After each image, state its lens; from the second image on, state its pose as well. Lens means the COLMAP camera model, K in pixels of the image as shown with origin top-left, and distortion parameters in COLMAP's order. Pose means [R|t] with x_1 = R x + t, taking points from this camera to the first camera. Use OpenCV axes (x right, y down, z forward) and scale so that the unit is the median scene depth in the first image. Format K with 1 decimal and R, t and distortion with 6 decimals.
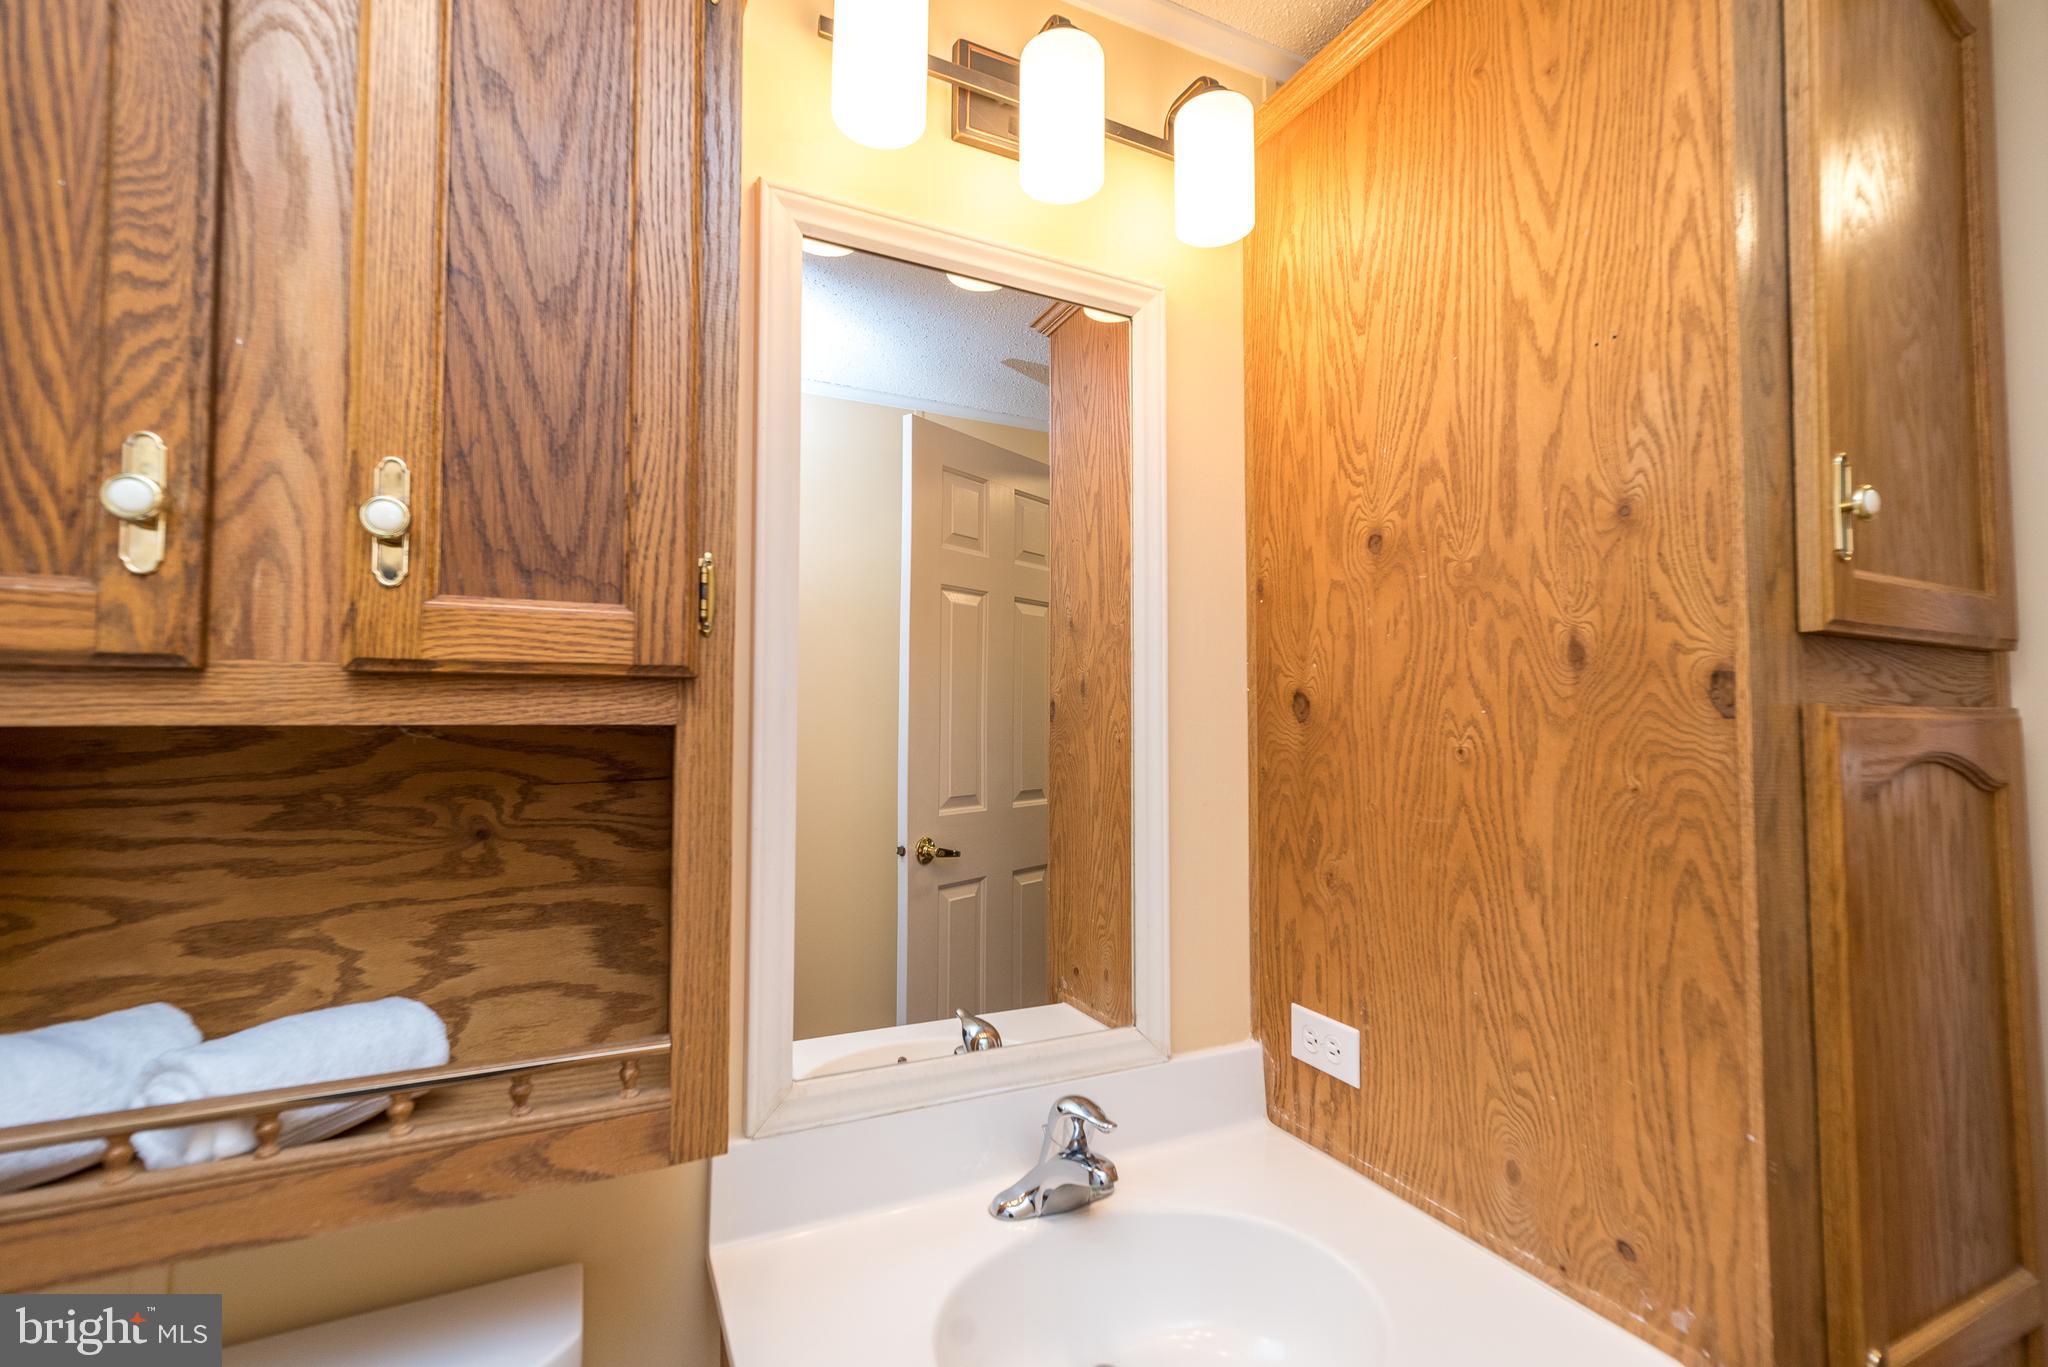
lens RADIAL K [[899.7, 0, 1020.9], [0, 899.7, 686.3], [0, 0, 1]] dist [0.009947, -0.000191]
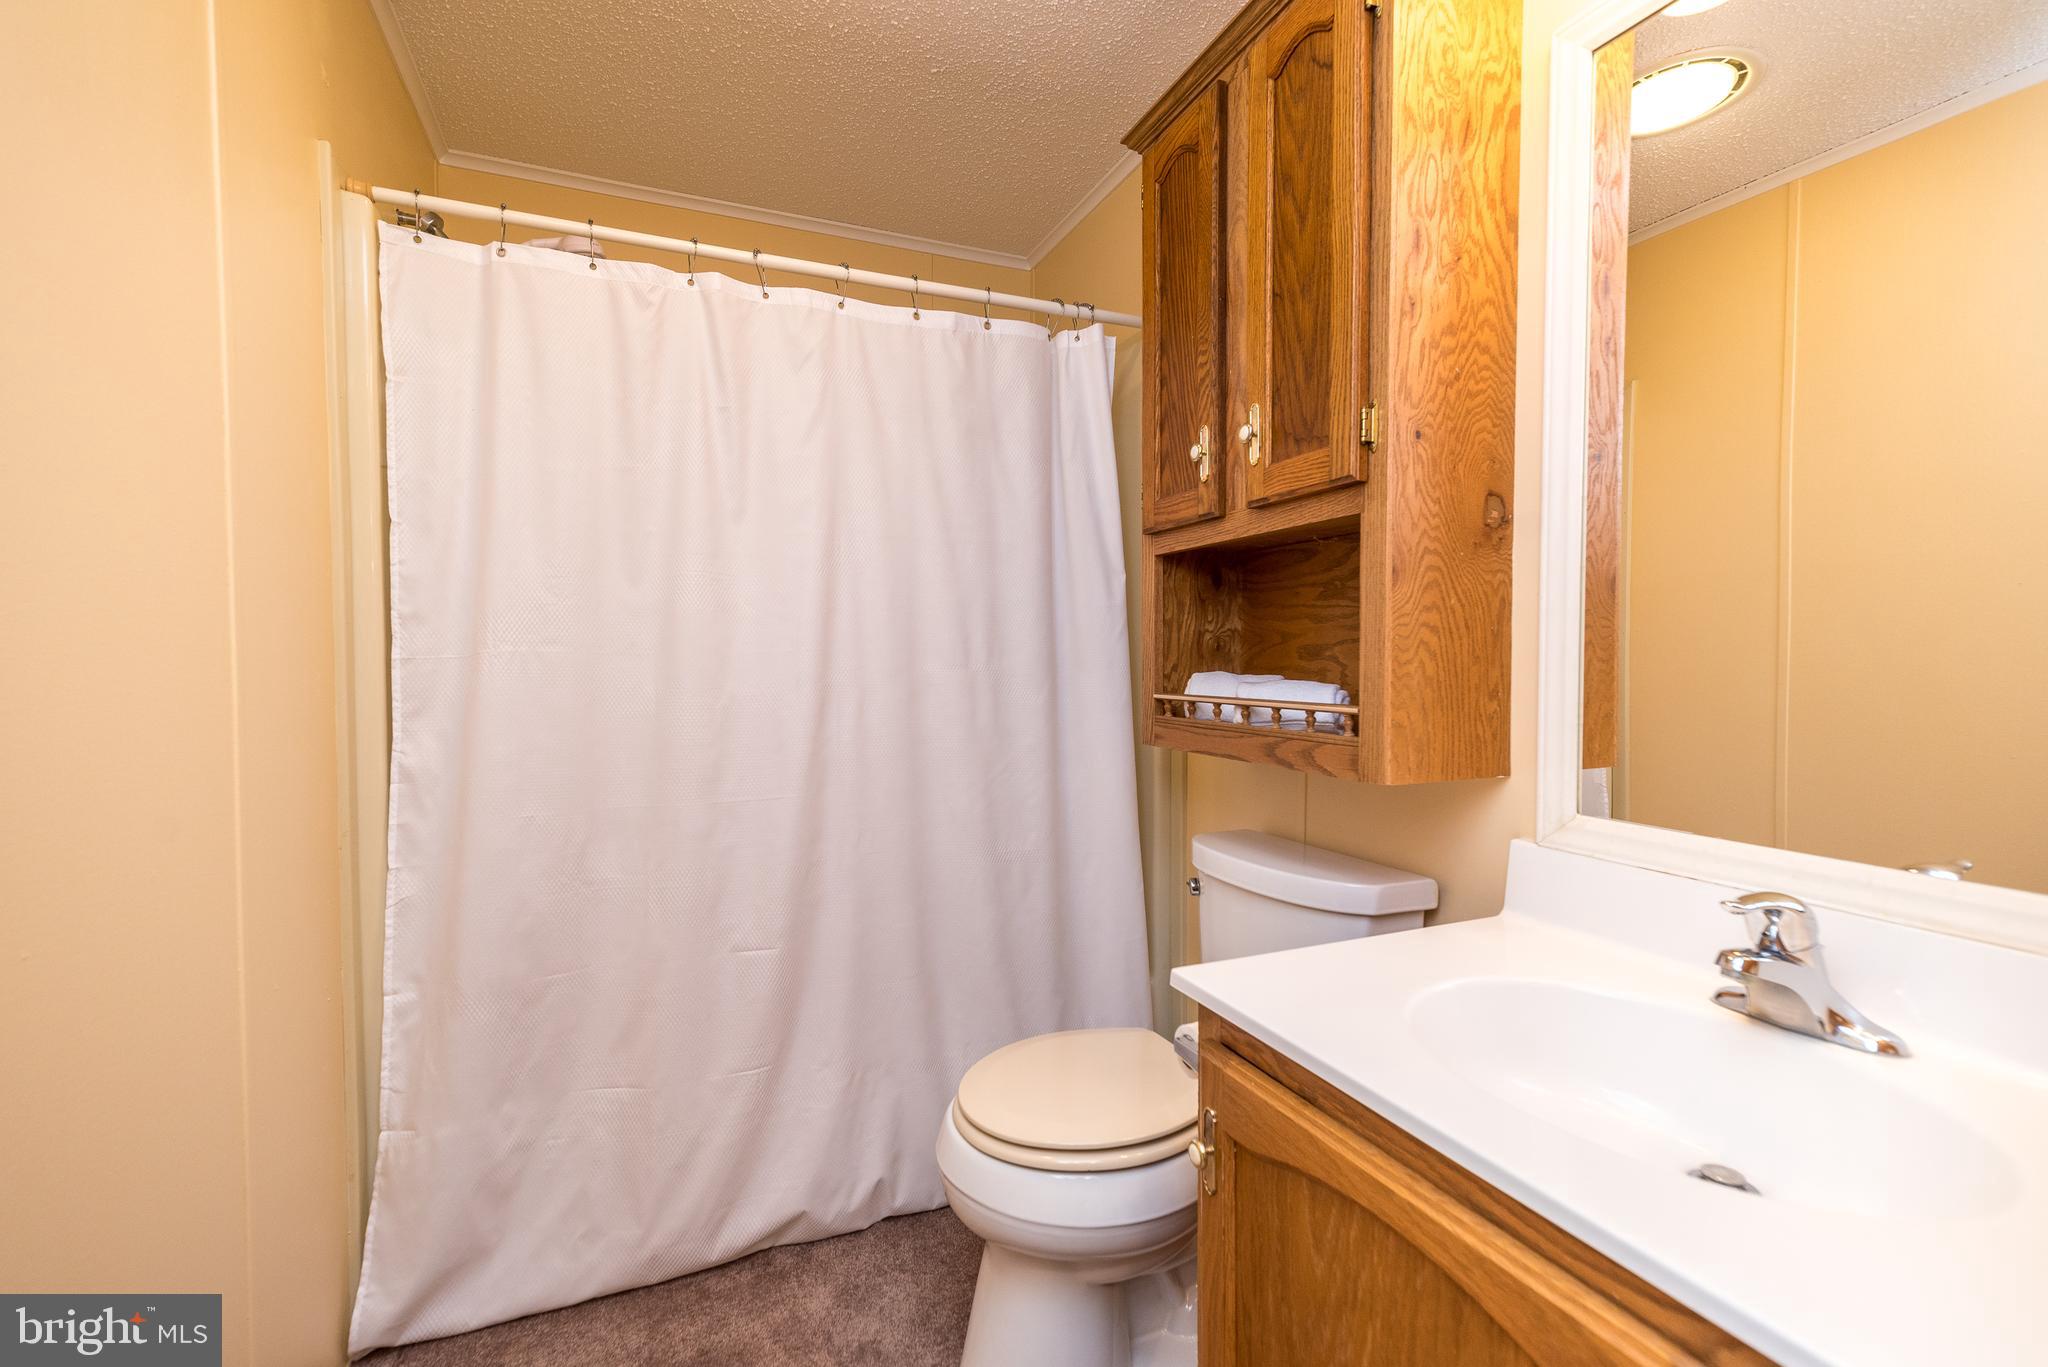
lens RADIAL K [[899.7, 0, 1020.9], [0, 899.7, 686.3], [0, 0, 1]] dist [0.009947, -0.000191]
pose [[-0.045440, 0.033369, -0.998410, 1.405877], [0.048405, 0.998342, 0.031164, 0.303879], [0.997794, -0.046912, -0.046980, 0.516470]]
